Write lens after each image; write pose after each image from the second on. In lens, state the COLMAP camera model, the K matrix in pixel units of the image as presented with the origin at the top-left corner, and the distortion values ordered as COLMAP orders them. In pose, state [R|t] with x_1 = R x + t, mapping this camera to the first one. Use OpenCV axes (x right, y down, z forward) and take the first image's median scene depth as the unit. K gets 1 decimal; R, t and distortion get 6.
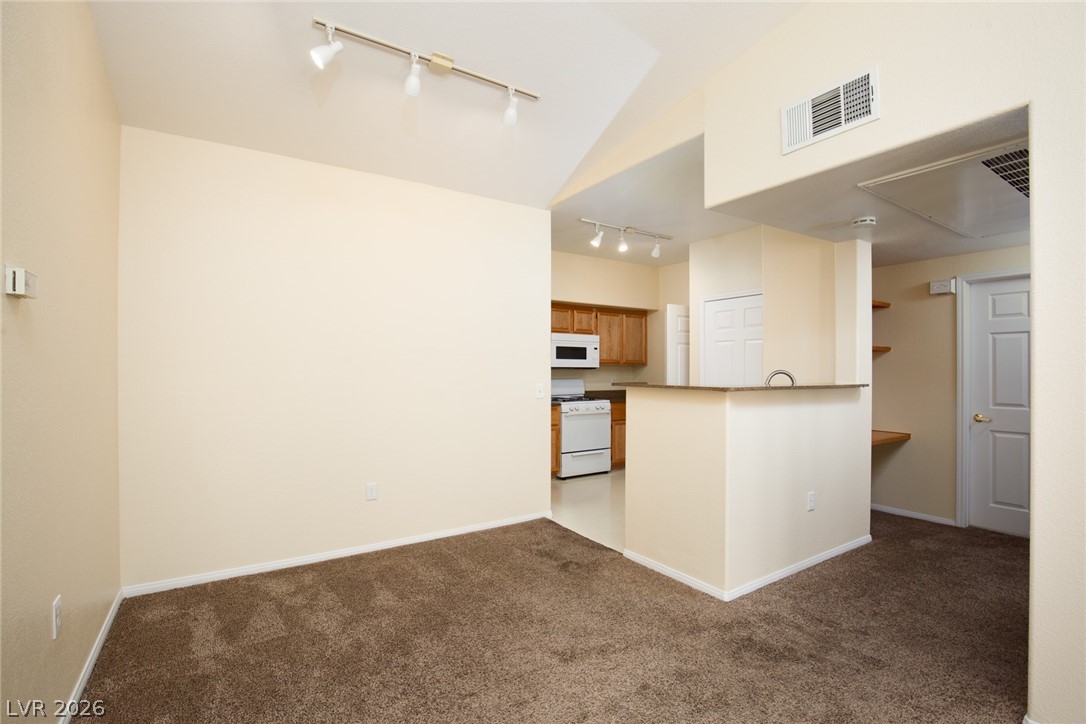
lens RADIAL K [[498.4, 0, 547.3], [0, 498.4, 365.3], [0, 0, 1]] dist [-0.030224, 0.000153]
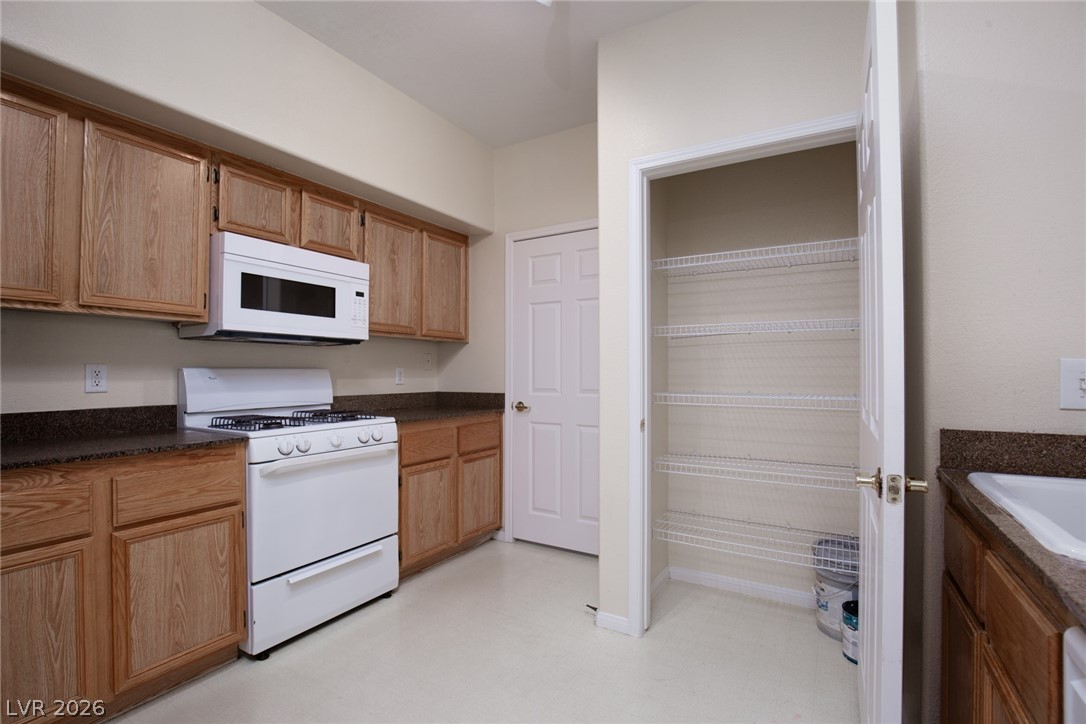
lens RADIAL K [[498.4, 0, 548.7], [0, 498.4, 367.6], [0, 0, 1]] dist [-0.030224, 0.000153]
pose [[0.897181, 0.001396, 0.441662, 0.056249], [-0.001178, 0.999999, -0.000768, 0.027612], [-0.441662, 0.000169, 0.897181, 0.561707]]
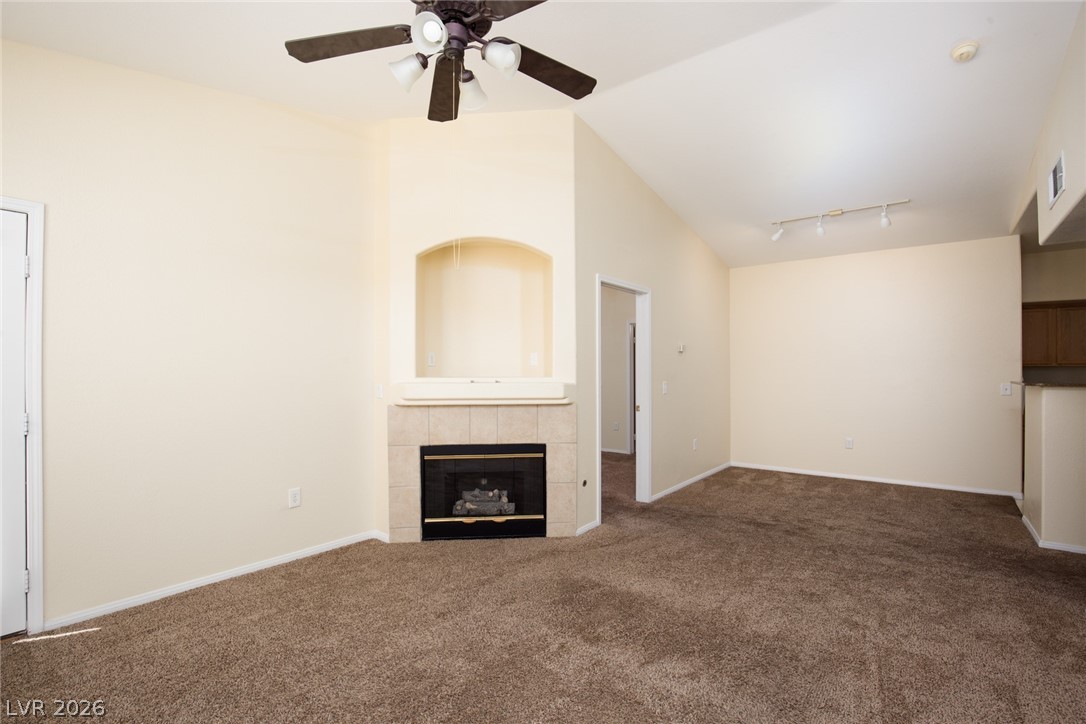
lens RADIAL K [[498.4, 0, 543.5], [0, 498.4, 366.9], [0, 0, 1]] dist [-0.030224, 0.000153]
pose [[0.315542, -0.006501, -0.948889, 0.492554], [0.001591, 0.999979, -0.006322, 0.002123], [0.948910, 0.000485, 0.315545, -0.277008]]
